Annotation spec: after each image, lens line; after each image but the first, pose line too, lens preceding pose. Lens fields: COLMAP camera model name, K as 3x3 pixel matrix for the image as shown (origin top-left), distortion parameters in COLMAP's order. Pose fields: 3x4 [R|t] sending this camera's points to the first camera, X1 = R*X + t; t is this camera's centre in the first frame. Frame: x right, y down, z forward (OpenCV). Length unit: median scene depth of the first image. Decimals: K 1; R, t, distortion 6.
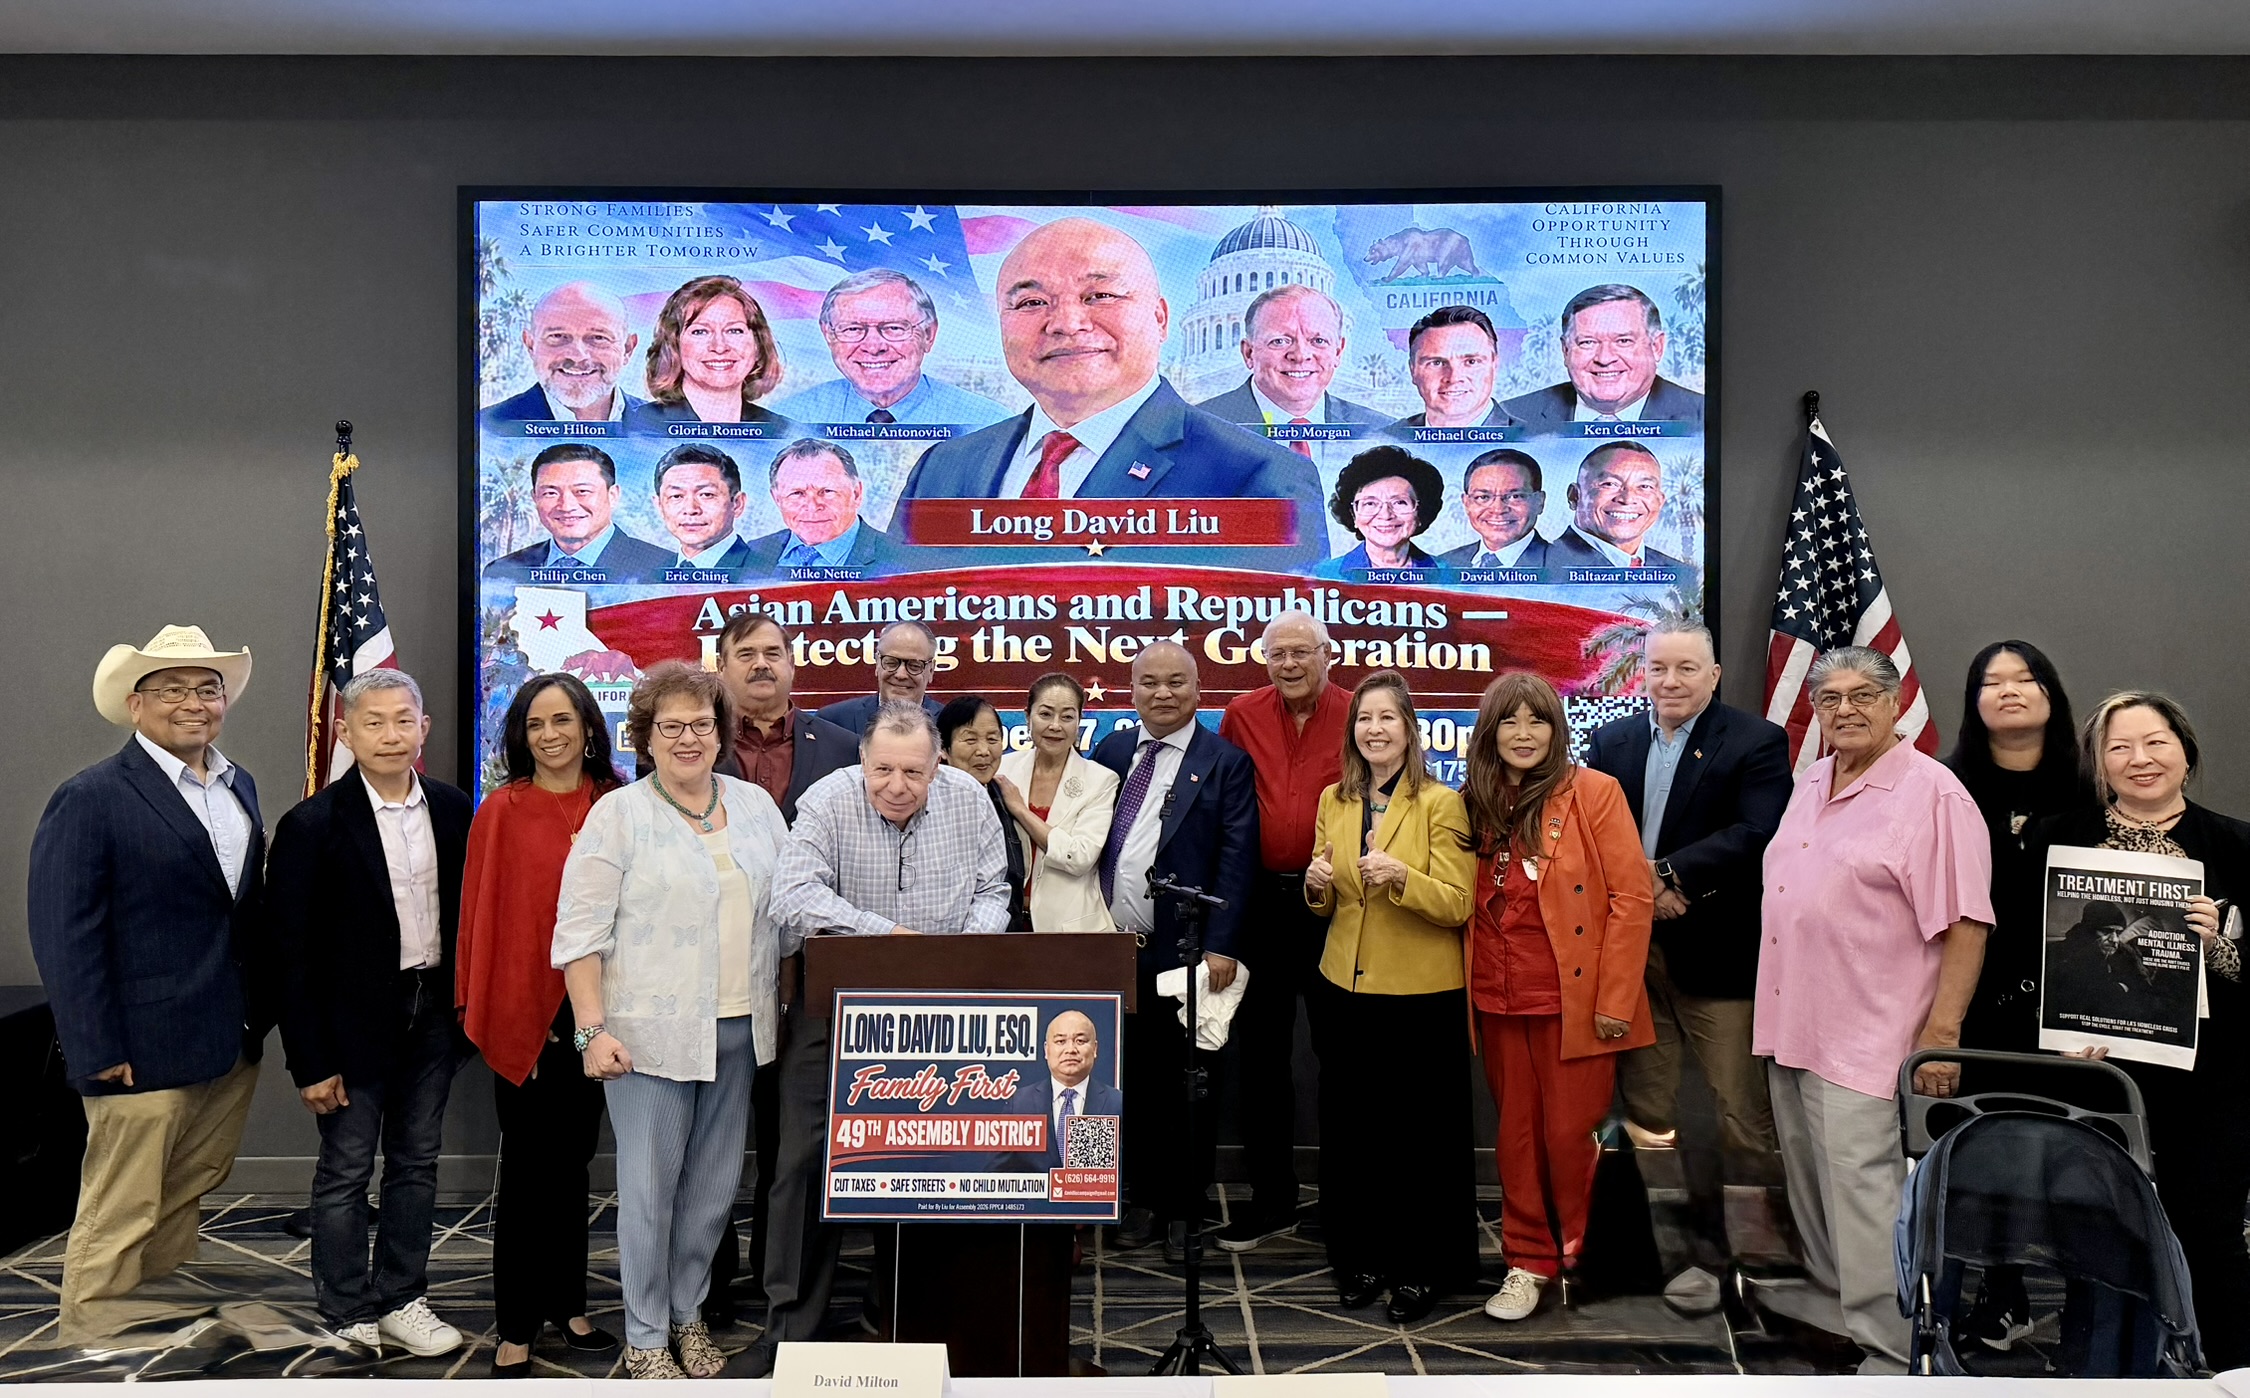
lens RADIAL K [[1584.2, 0, 1122.4], [0, 1584.2, 647.3], [0, 0, 1]] dist [0.116544, -0.000265]
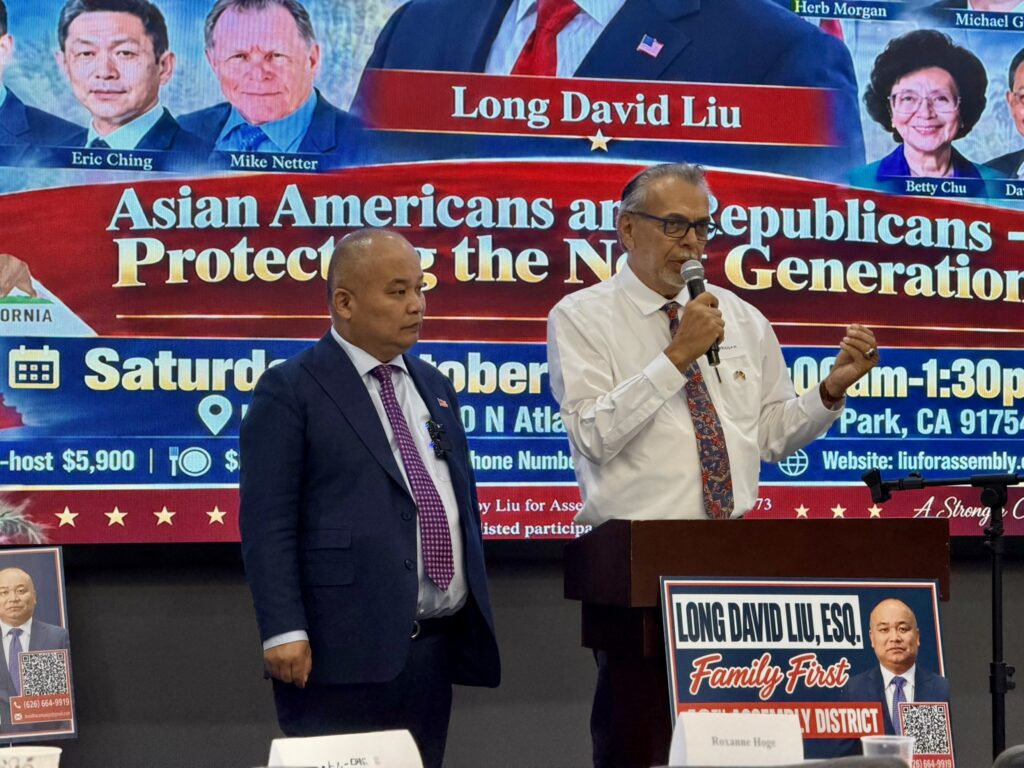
lens RADIAL K [[3091.1, 0, 490.2], [0, 3091.1, 361.0], [0, 0, 1]] dist [0.204071, 0.148976]
pose [[0.942724, 0.011598, 0.333373, -0.587830], [-0.001316, 0.999517, -0.031050, 0.096770], [-0.333572, 0.028833, 0.942284, -0.448498]]
